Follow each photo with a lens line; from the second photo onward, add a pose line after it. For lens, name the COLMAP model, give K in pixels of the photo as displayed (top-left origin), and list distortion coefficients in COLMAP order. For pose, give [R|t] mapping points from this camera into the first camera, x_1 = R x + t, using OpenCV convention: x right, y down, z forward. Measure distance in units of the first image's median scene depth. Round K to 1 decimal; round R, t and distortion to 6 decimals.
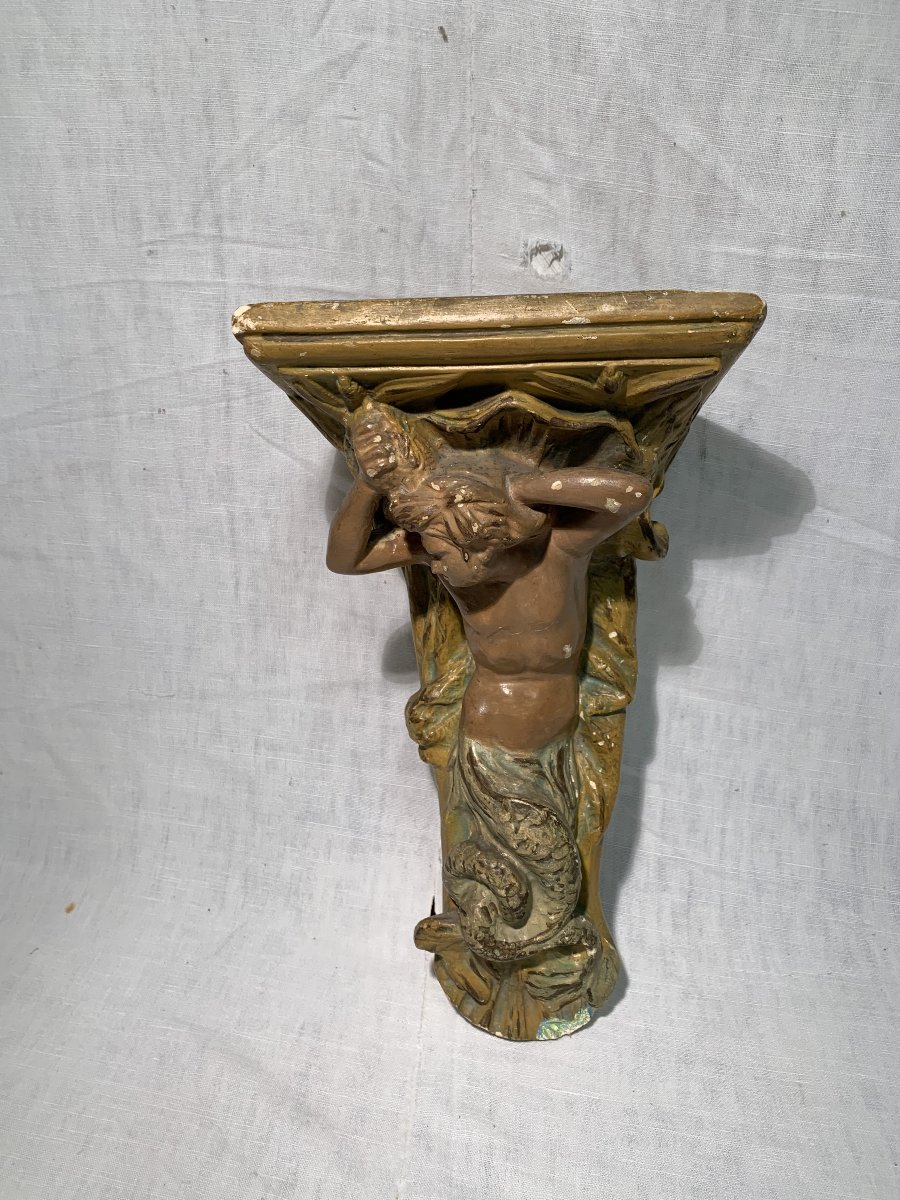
lens RADIAL K [[935.8, 0, 444.2], [0, 935.8, 601.7], [0, 0, 1]] dist [-0.000423, -0.002937]
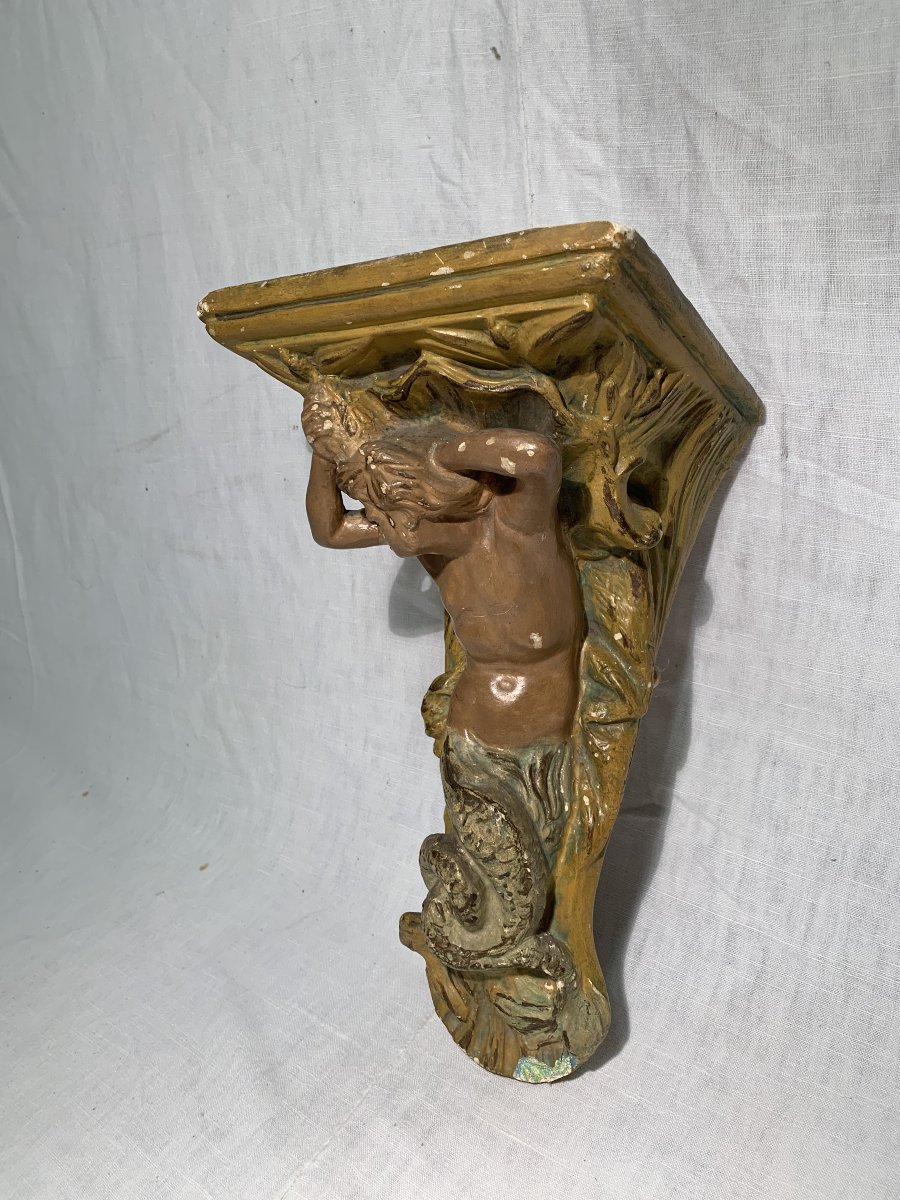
lens RADIAL K [[930.2, 0, 450.0], [0, 930.2, 600.0], [0, 0, 1]] dist [0.000883, -0.001324]
pose [[0.894306, 0.052976, -0.444309, 0.435837], [-0.101170, 0.991192, -0.085453, 0.094481], [0.435869, 0.121371, 0.891789, 0.114124]]
